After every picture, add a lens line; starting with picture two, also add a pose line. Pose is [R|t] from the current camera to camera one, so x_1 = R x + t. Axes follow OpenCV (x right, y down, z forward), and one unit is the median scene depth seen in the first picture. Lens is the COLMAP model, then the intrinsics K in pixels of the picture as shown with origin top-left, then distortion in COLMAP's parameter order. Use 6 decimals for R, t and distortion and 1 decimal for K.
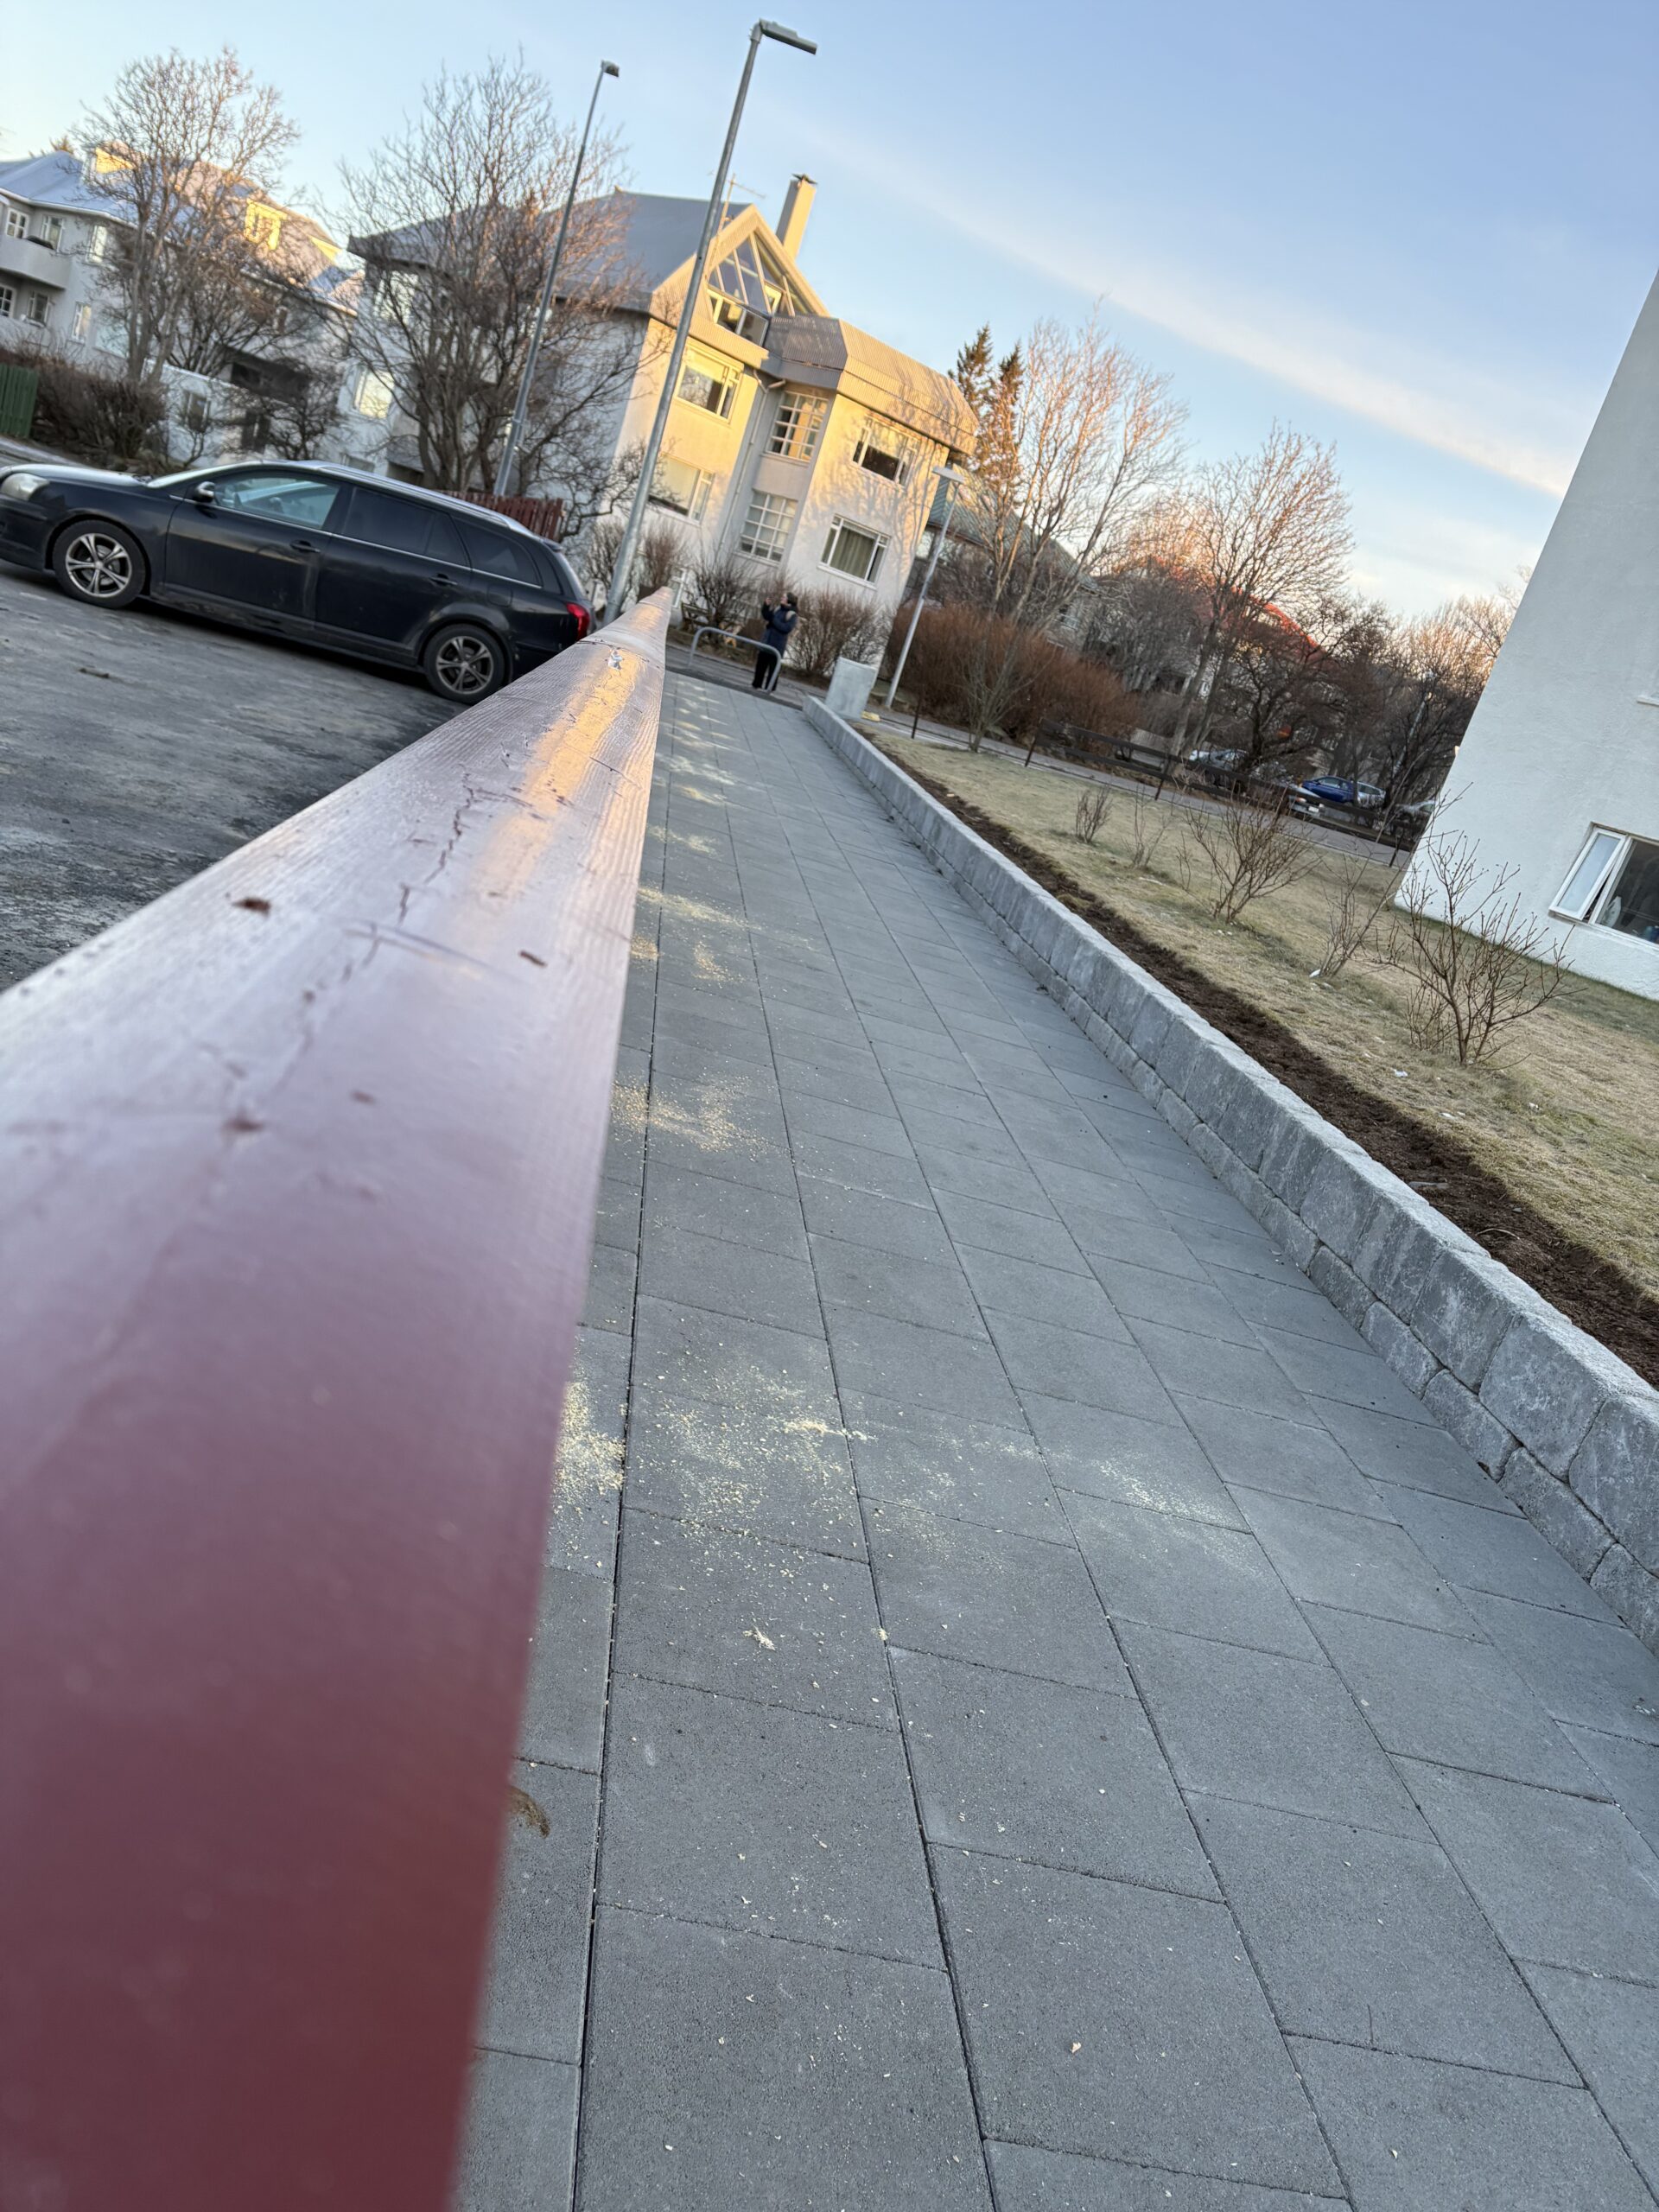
lens RADIAL K [[1651.4, 0, 810.0], [0, 1651.4, 1111.4], [0, 0, 1]] dist [0.038295, -0.032687]
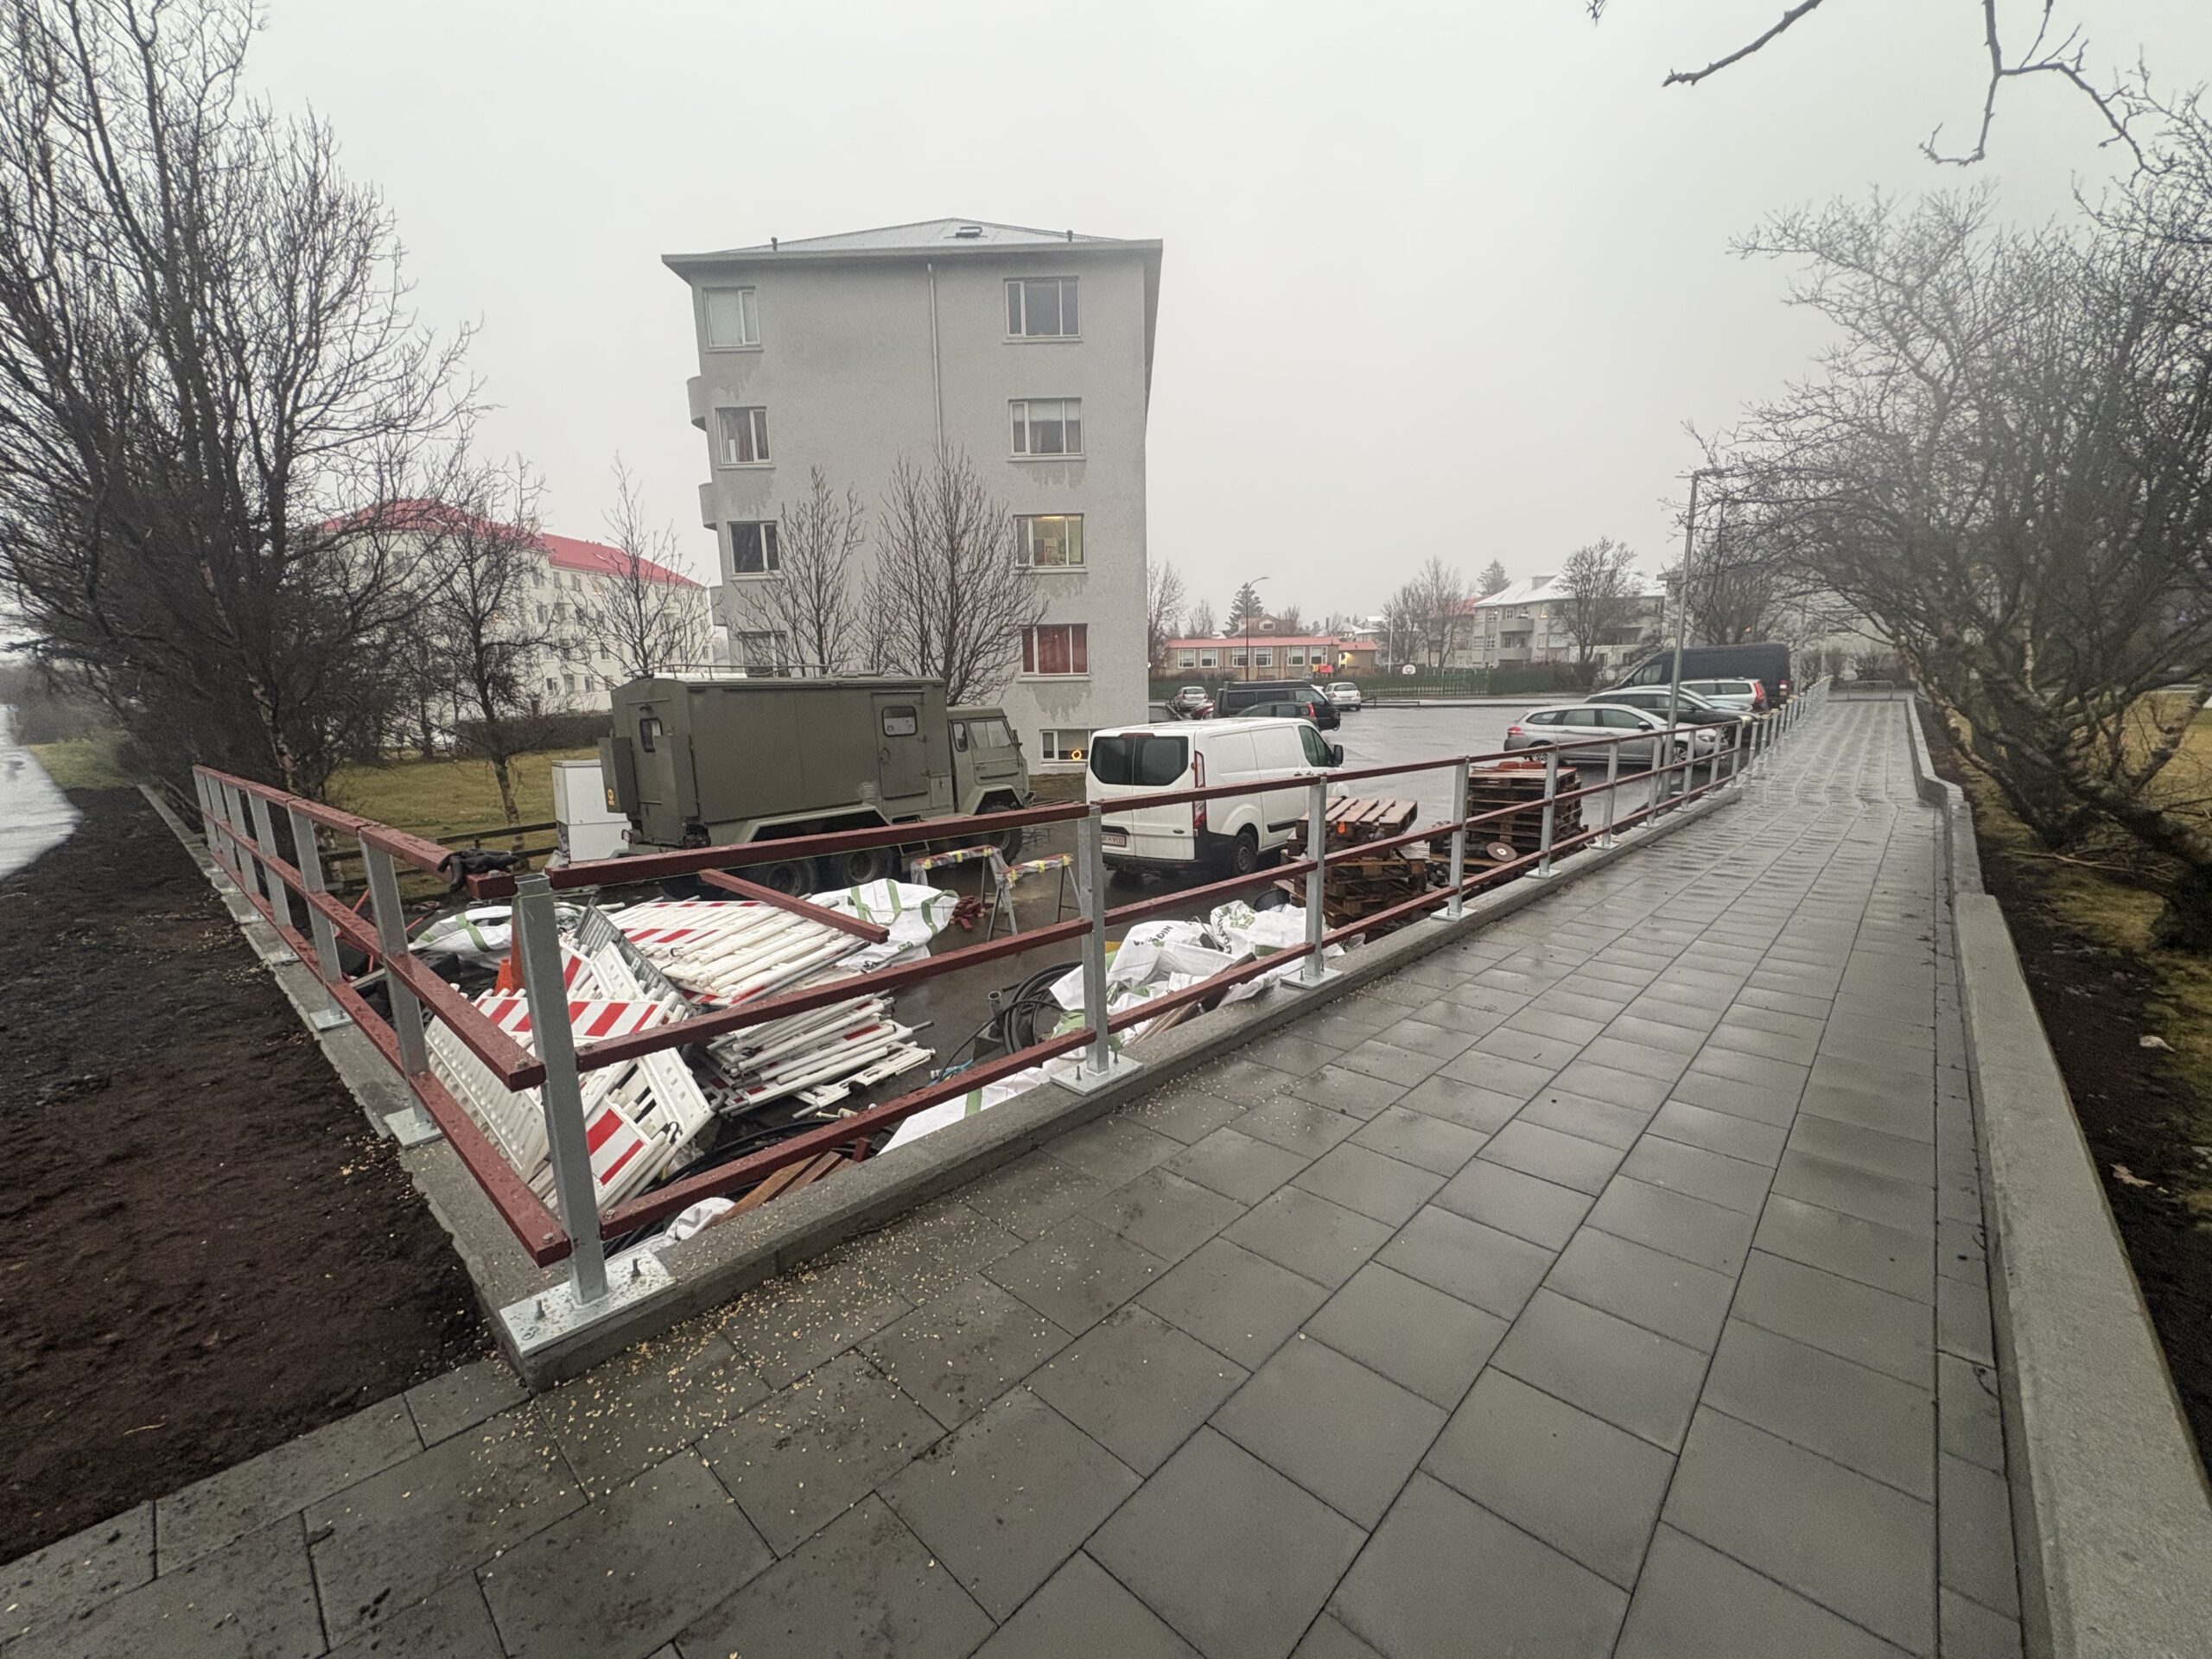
lens RADIAL K [[868.5, 0, 1111.0], [0, 868.5, 832.3], [0, 0, 1]] dist [0.002716, 0.000594]
pose [[0.657225, -0.178226, -0.732319, 0.096054], [0.022995, 0.975928, -0.216877, 0.155756], [0.753344, 0.125698, 0.645502, -0.548010]]
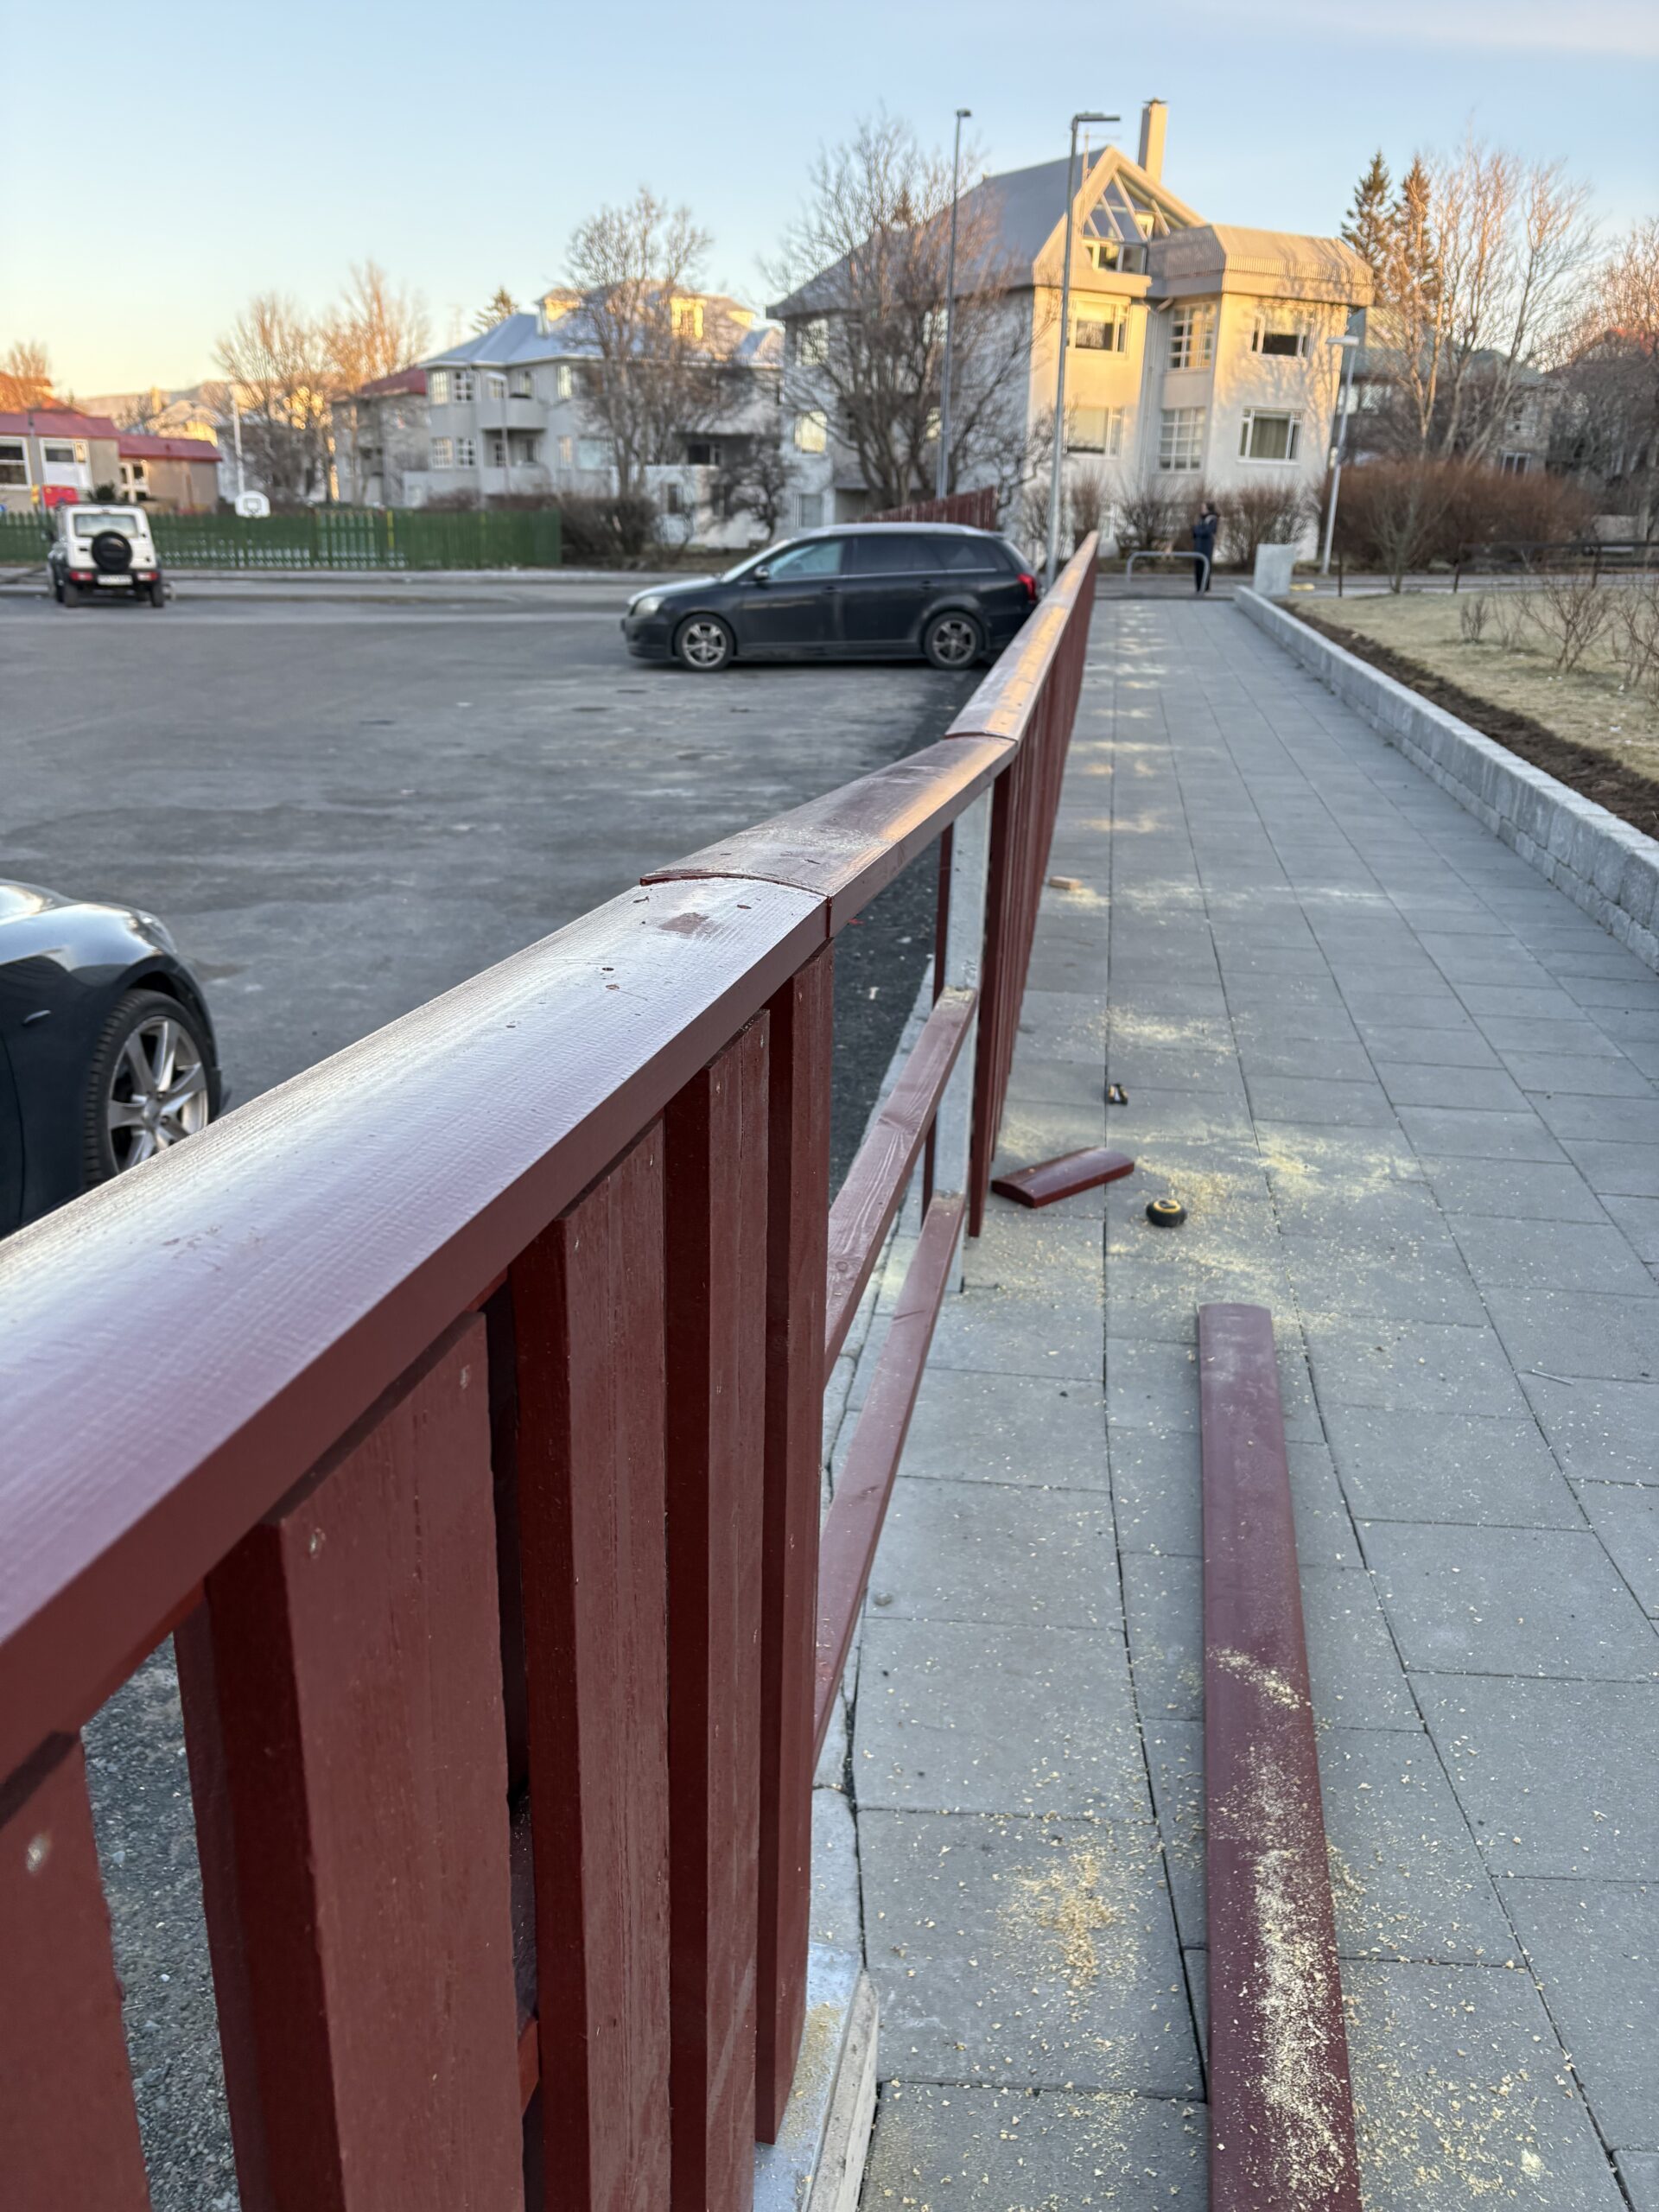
lens RADIAL K [[1651.4, 0, 817.7], [0, 1651.4, 1112.9], [0, 0, 1]] dist [0.038295, -0.032687]
pose [[0.930446, -0.185733, -0.315871, 0.016495], [0.194488, 0.980897, -0.003875, 0.033326], [0.310556, -0.057828, 0.948794, -0.123541]]
